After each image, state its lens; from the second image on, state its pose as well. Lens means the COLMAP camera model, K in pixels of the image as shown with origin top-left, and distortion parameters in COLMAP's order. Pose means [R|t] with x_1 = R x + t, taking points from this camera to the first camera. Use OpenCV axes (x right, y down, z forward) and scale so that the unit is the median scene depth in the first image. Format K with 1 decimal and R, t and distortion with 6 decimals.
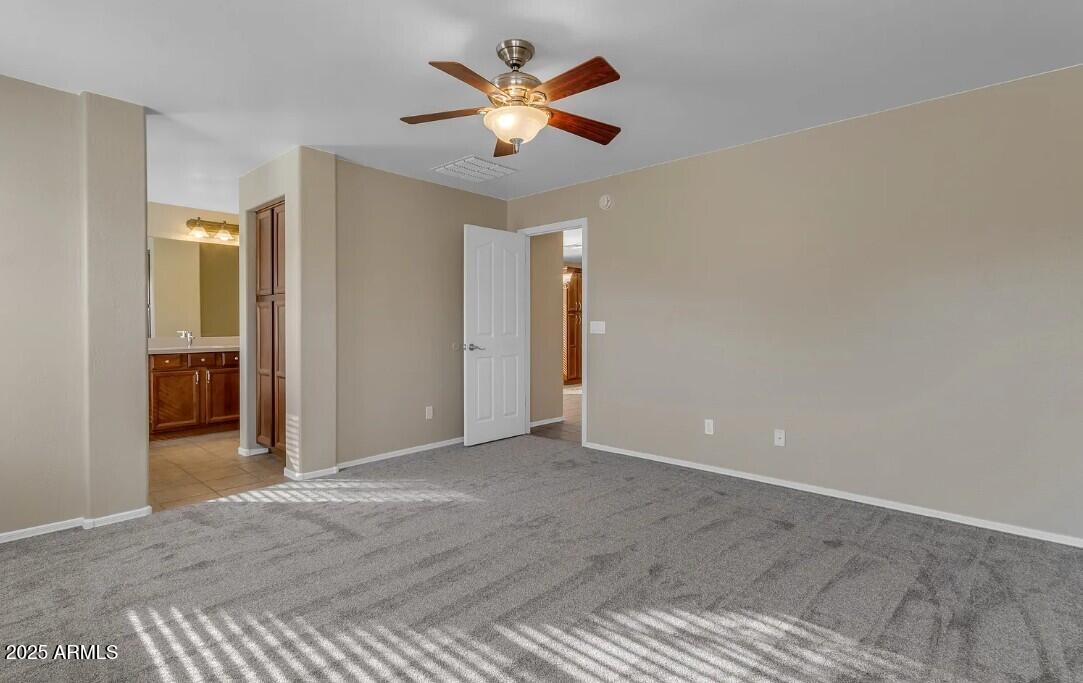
lens RADIAL K [[513.0, 0, 543.9], [0, 513.0, 330.4], [0, 0, 1]] dist [0.001585, -0.000400]
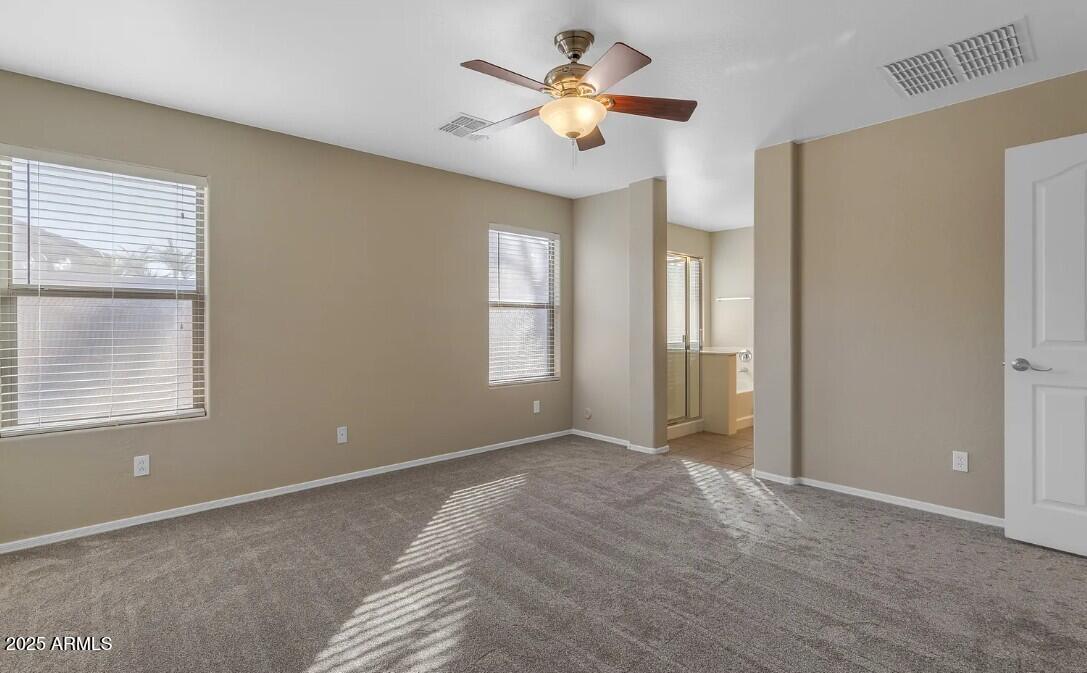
lens RADIAL K [[527.6, 0, 539.8], [0, 527.6, 322.9], [0, 0, 1]] dist [0.040614, 0.000327]
pose [[-0.102801, 0.003172, -0.994697, 0.726464], [-0.006043, 0.999974, 0.003813, -0.017853], [0.994684, 0.006403, -0.102779, 0.786891]]
